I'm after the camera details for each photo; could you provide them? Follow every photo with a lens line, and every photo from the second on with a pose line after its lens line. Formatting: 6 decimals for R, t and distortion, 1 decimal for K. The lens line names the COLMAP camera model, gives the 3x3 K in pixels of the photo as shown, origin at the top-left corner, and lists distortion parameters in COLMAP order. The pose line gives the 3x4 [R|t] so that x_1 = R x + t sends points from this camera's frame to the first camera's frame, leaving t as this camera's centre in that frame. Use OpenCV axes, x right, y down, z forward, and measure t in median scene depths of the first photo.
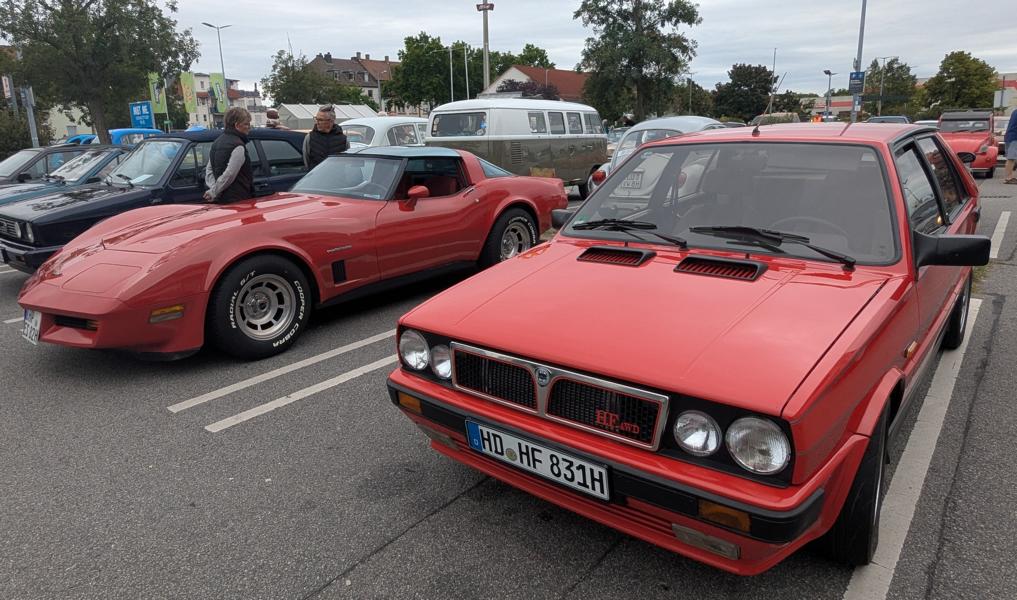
lens RADIAL K [[658.2, 0, 508.4], [0, 658.2, 296.3], [0, 0, 1]] dist [-0.002542, -0.000758]
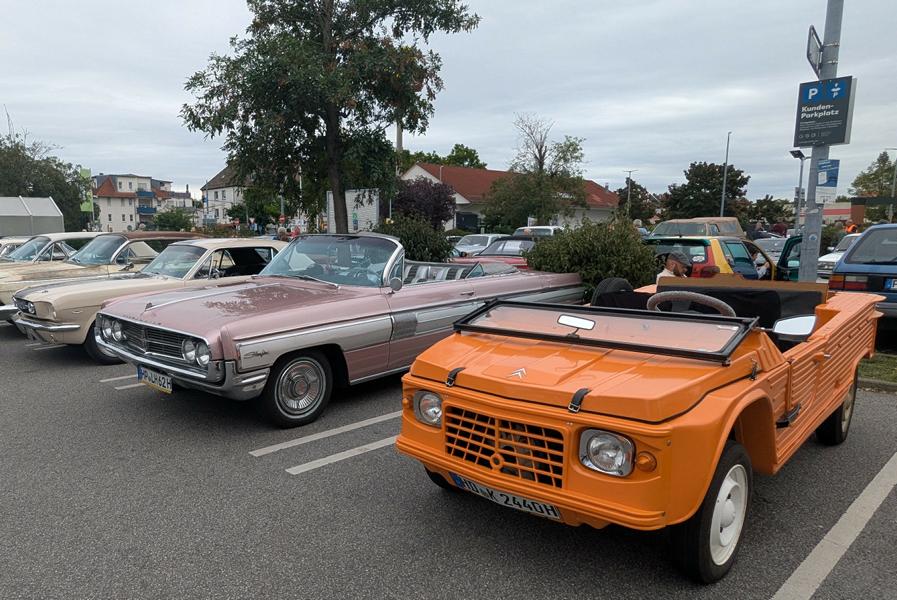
lens RADIAL K [[556.8, 0, 449.2], [0, 556.8, 301.8], [0, 0, 1]] dist [-0.010365, -0.001518]
pose [[0.986158, 0.037481, -0.161514, 0.157719], [-0.057213, 0.991208, -0.119307, -0.077901], [0.155622, 0.126896, 0.979632, 0.286859]]
